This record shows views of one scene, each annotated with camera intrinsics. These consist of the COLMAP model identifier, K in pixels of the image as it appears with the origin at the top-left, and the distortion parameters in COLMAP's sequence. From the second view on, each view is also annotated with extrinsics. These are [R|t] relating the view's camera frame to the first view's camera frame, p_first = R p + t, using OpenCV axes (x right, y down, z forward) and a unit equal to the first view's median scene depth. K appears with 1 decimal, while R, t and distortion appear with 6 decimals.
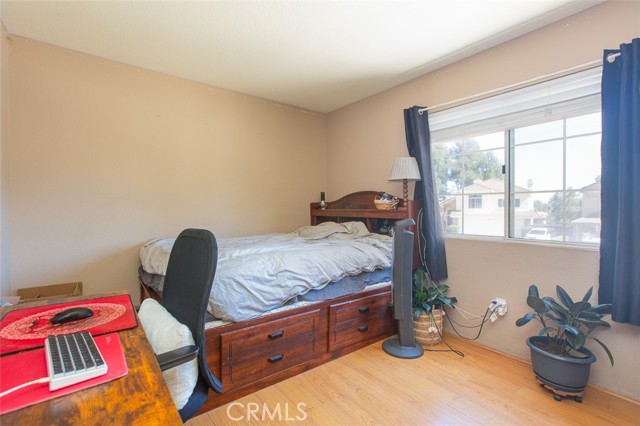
lens RADIAL K [[295.9, 0, 317.3], [0, 295.9, 212.2], [0, 0, 1]] dist [0.000153, 0.000470]
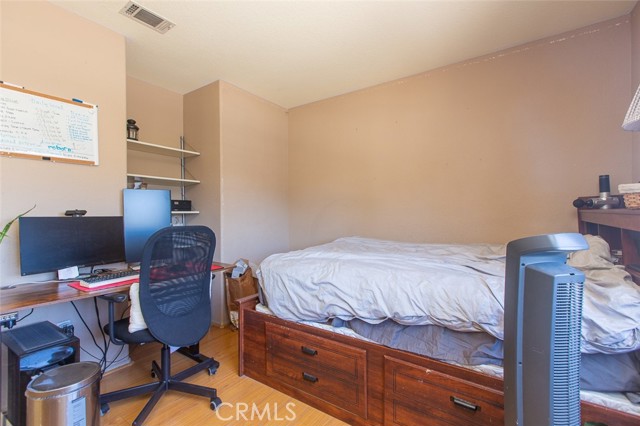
lens RADIAL K [[295.9, 0, 317.3], [0, 295.9, 212.2], [0, 0, 1]] dist [0.000153, 0.000470]
pose [[0.288148, -0.010001, -0.957534, 0.698846], [-0.002803, 0.999932, -0.011287, 0.005557], [0.957582, 0.005937, 0.288101, 0.732783]]
